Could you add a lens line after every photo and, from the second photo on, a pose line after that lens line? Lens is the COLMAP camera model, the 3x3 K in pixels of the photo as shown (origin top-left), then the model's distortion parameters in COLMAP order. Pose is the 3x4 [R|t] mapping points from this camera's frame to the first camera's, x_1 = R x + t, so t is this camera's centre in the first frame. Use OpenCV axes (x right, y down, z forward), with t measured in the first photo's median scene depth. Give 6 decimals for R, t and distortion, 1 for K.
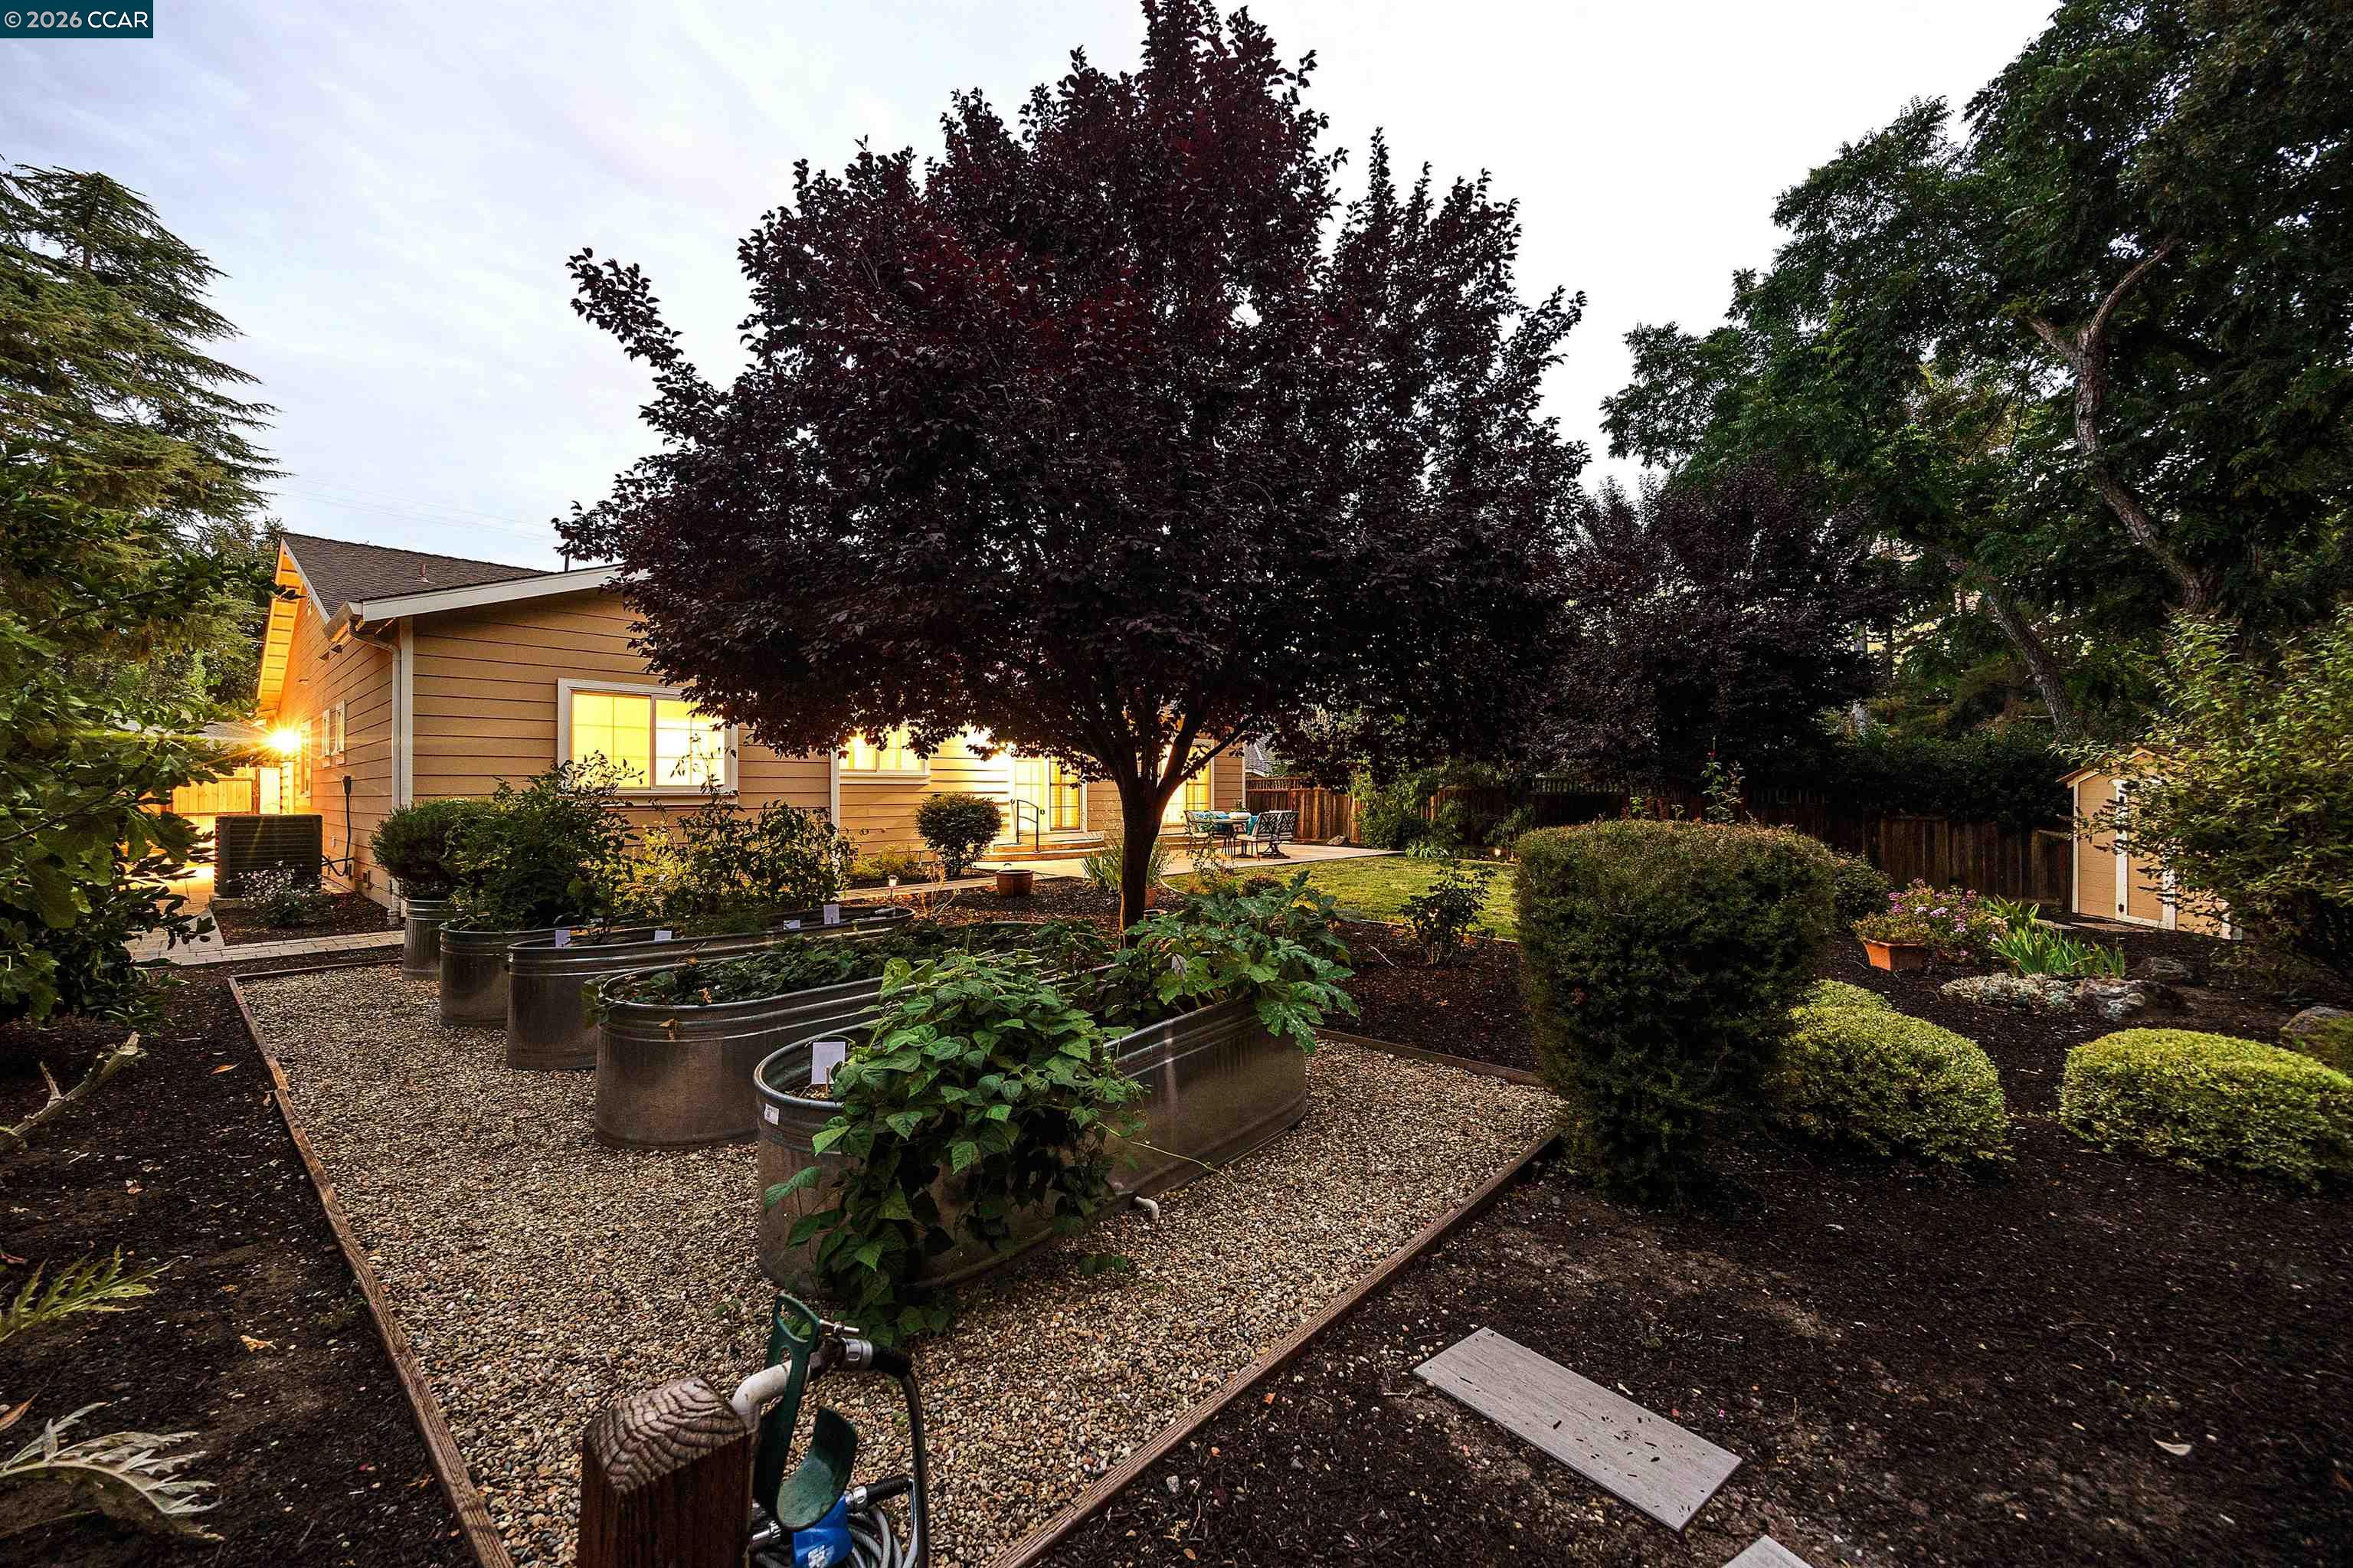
lens RADIAL K [[910.7, 0, 1171.8], [0, 910.7, 784.9], [0, 0, 1]] dist [0.003918, -0.000025]
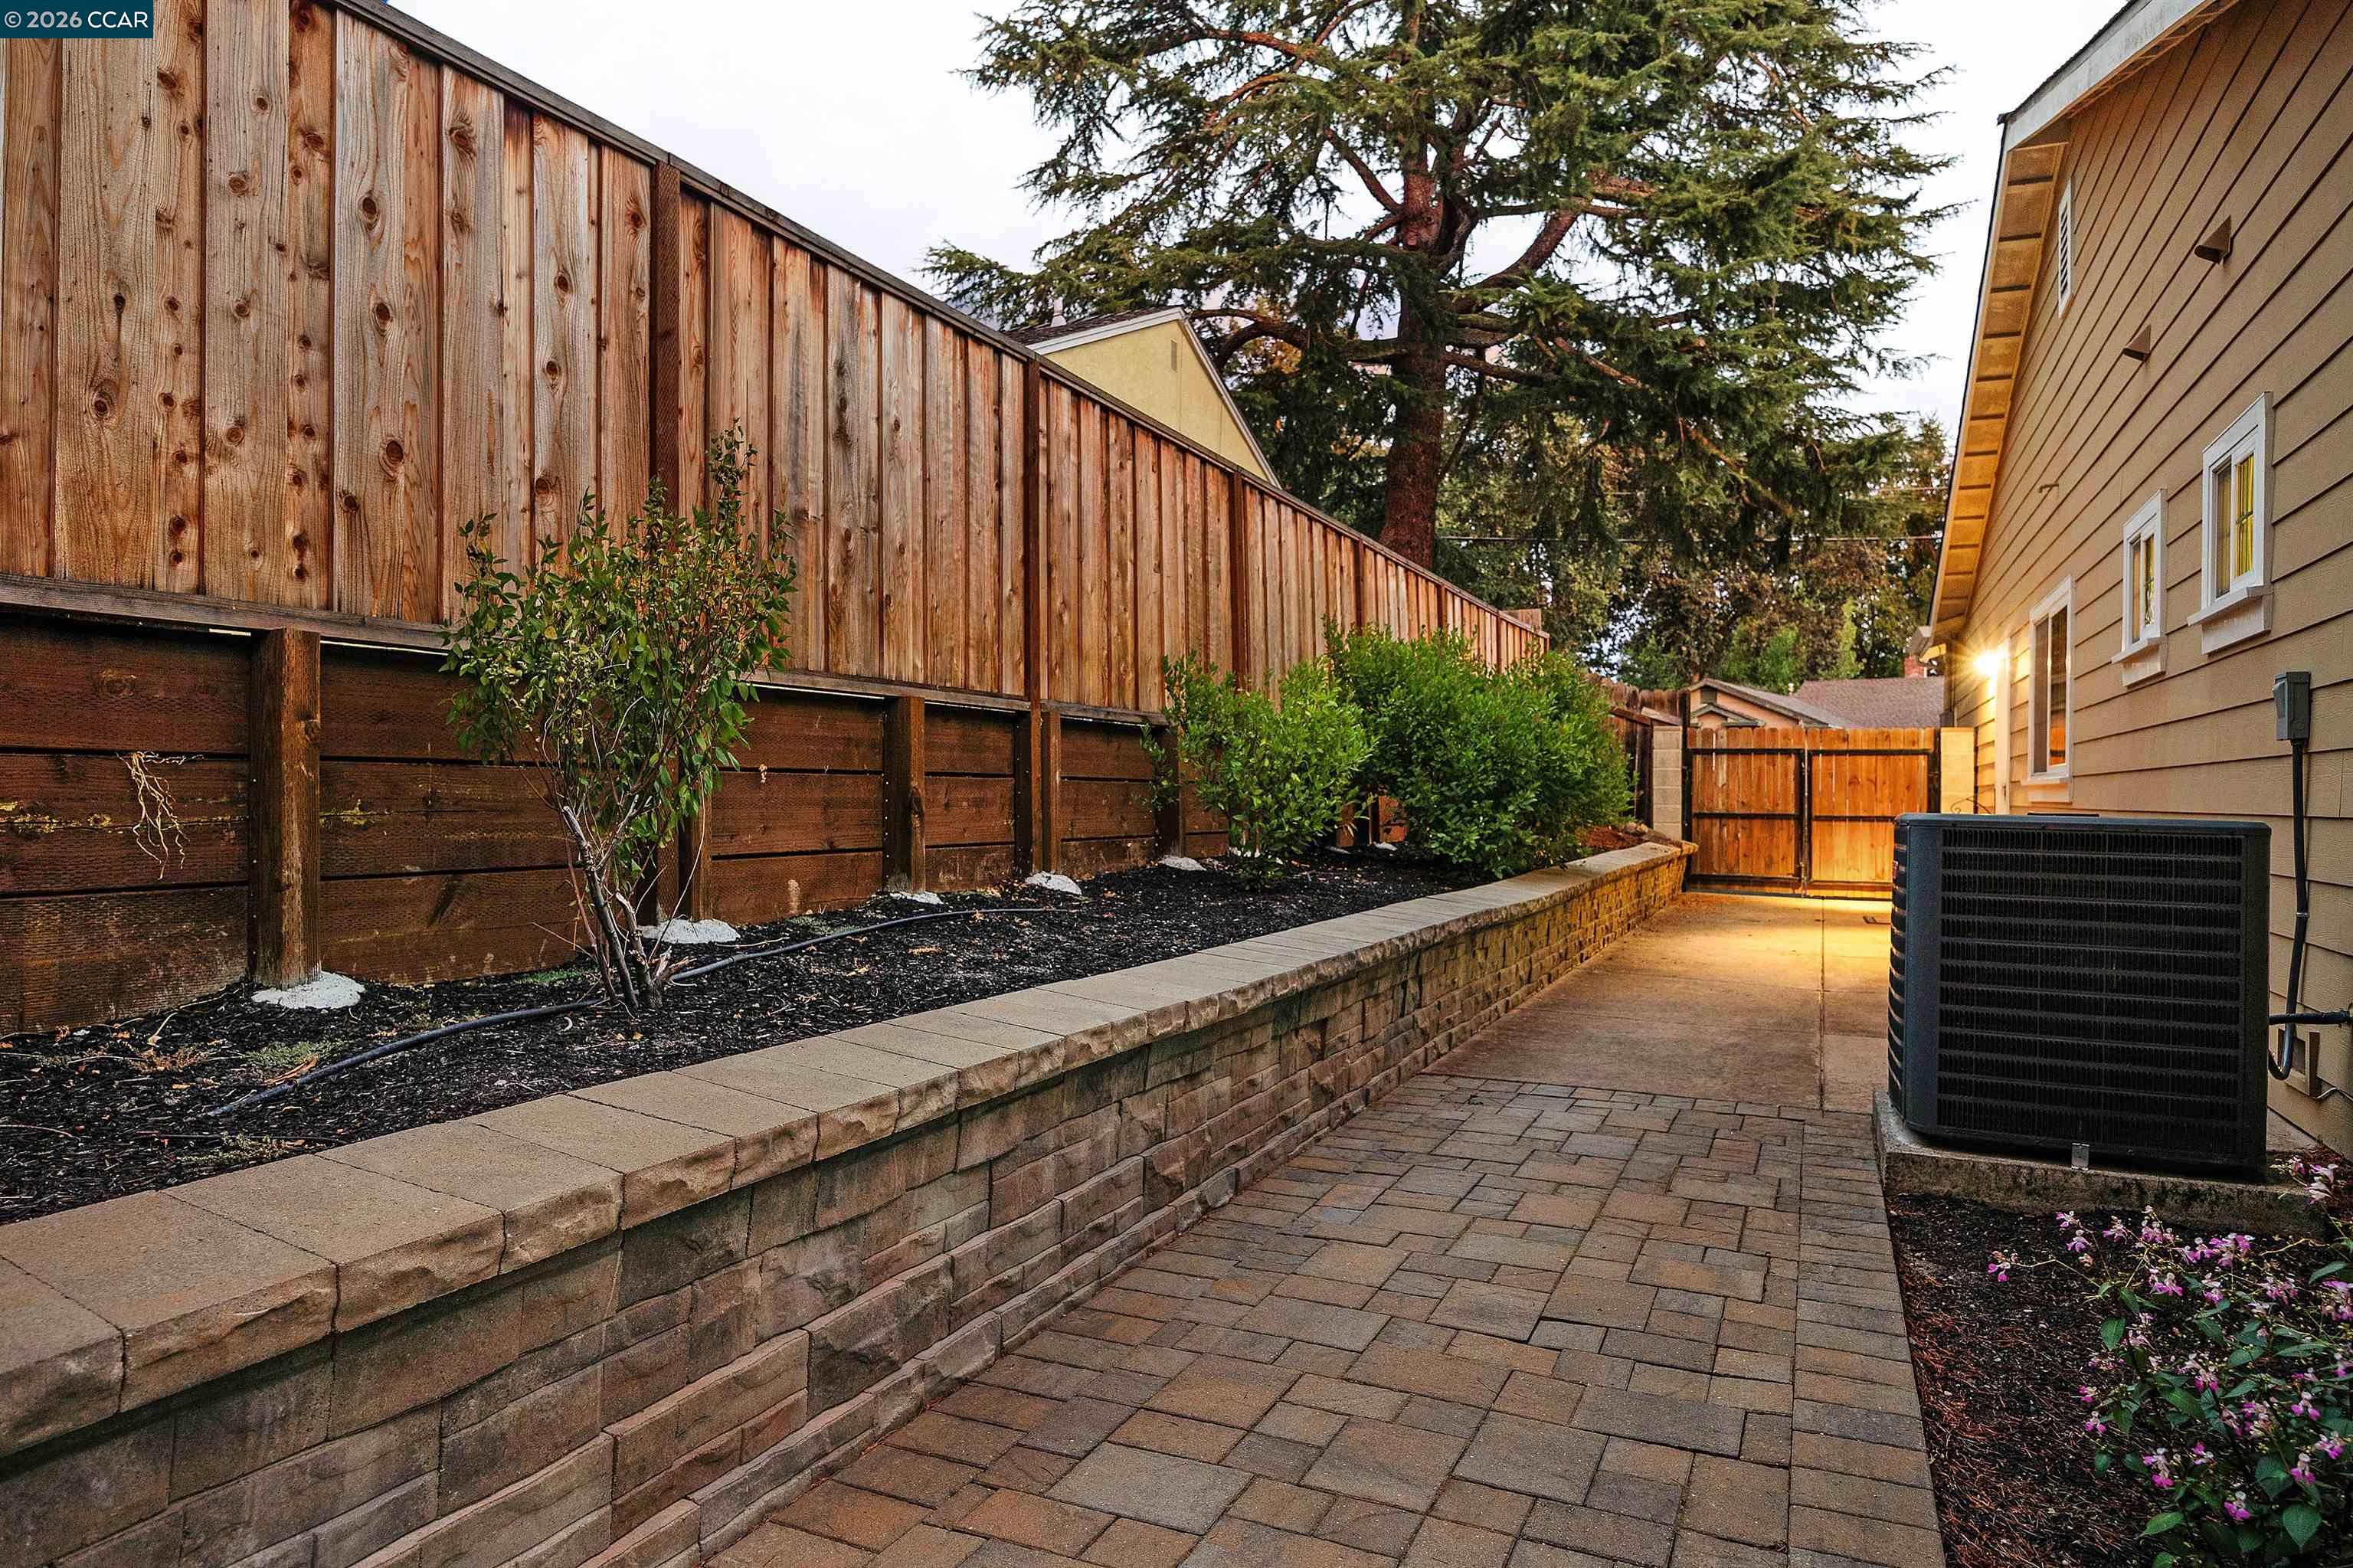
lens RADIAL K [[1452.2, 0, 1173.4], [0, 1452.2, 788.5], [0, 0, 1]] dist [-0.000851, -0.000232]
pose [[0.313688, 0.001070, -0.949525, -0.383690], [-0.001547, 0.999999, 0.000615, 0.013521], [0.949525, 0.001276, 0.313689, 0.361427]]
